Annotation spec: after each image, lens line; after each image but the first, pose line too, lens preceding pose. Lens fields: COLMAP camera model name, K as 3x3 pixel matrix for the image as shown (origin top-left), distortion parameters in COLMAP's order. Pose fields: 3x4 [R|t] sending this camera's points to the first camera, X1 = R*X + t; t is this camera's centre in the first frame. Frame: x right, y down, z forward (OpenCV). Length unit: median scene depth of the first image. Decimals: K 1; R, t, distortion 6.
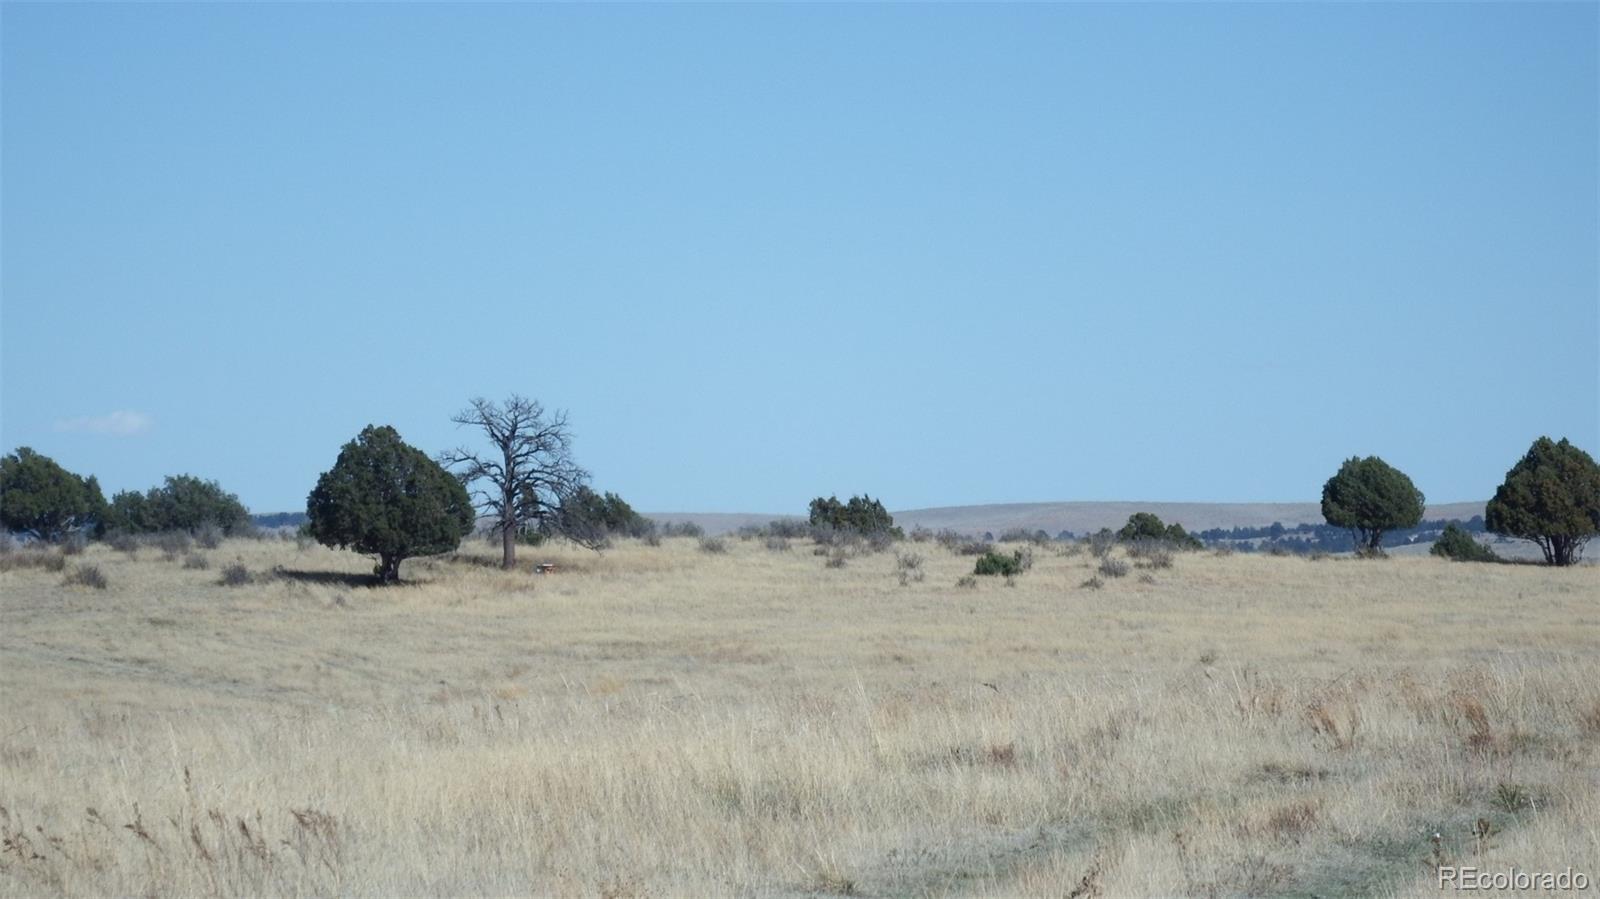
lens RADIAL K [[9898.1, 0, 800.0], [0, 9898.1, 449.7], [0, 0, 1]] dist [0.184788, 0.000000]
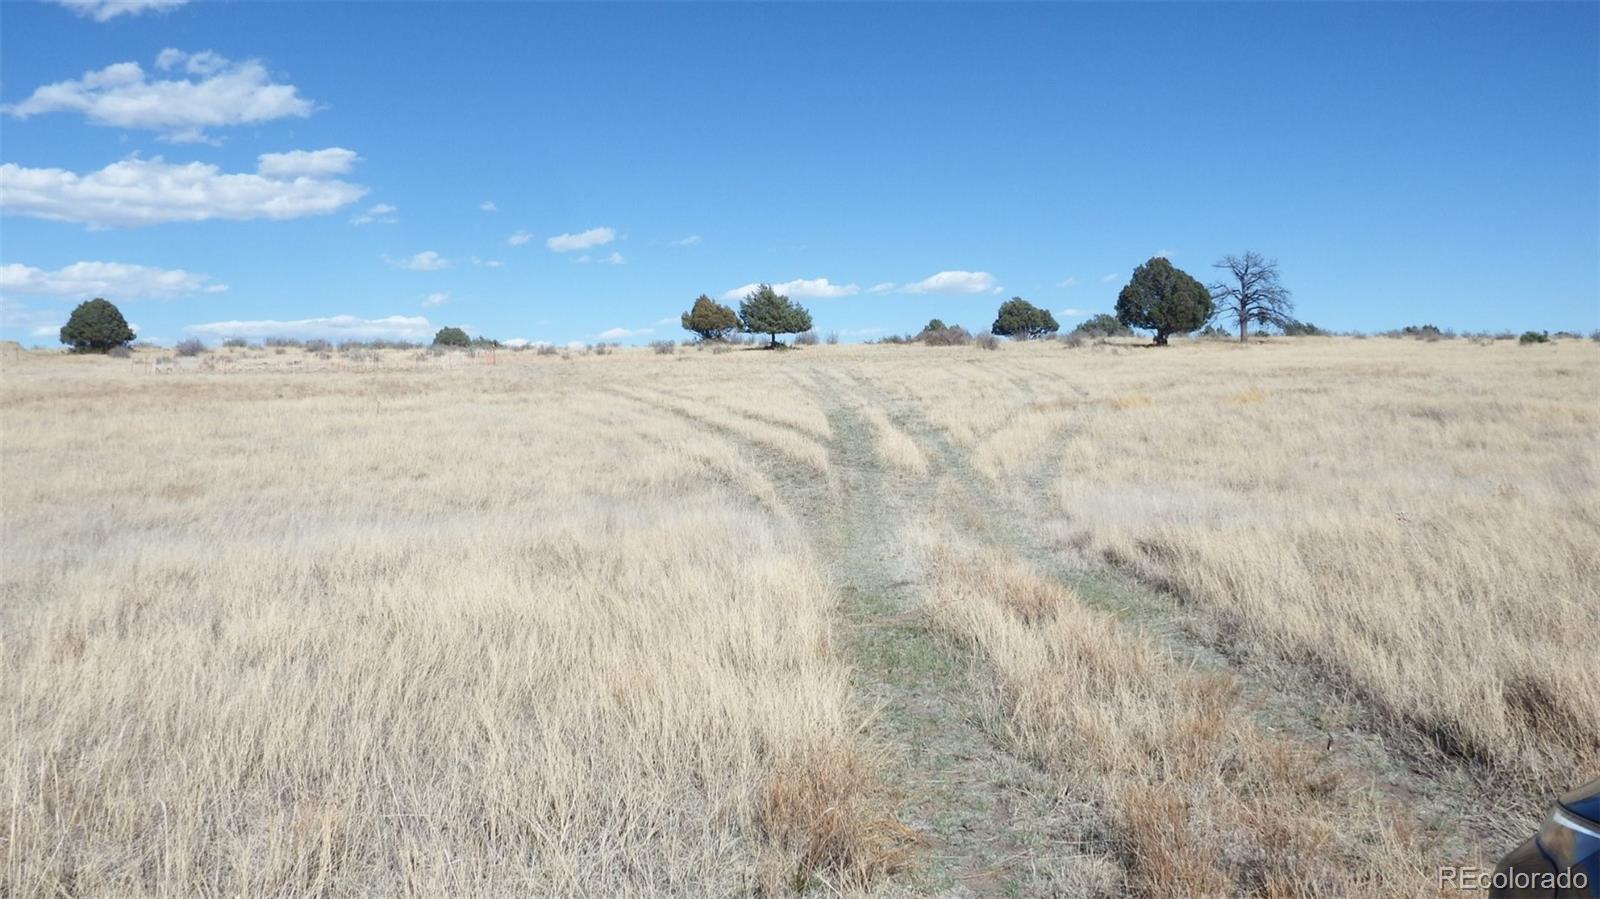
lens RADIAL K [[1323.0, 0, 799.8], [0, 1323.0, 447.5], [0, 0, 1]] dist [-0.002641, -0.001009]
pose [[0.921253, 0.013510, -0.388730, -0.009299], [0.005769, 0.998812, 0.048387, 0.019606], [0.388922, -0.046819, 0.920080, 0.757409]]
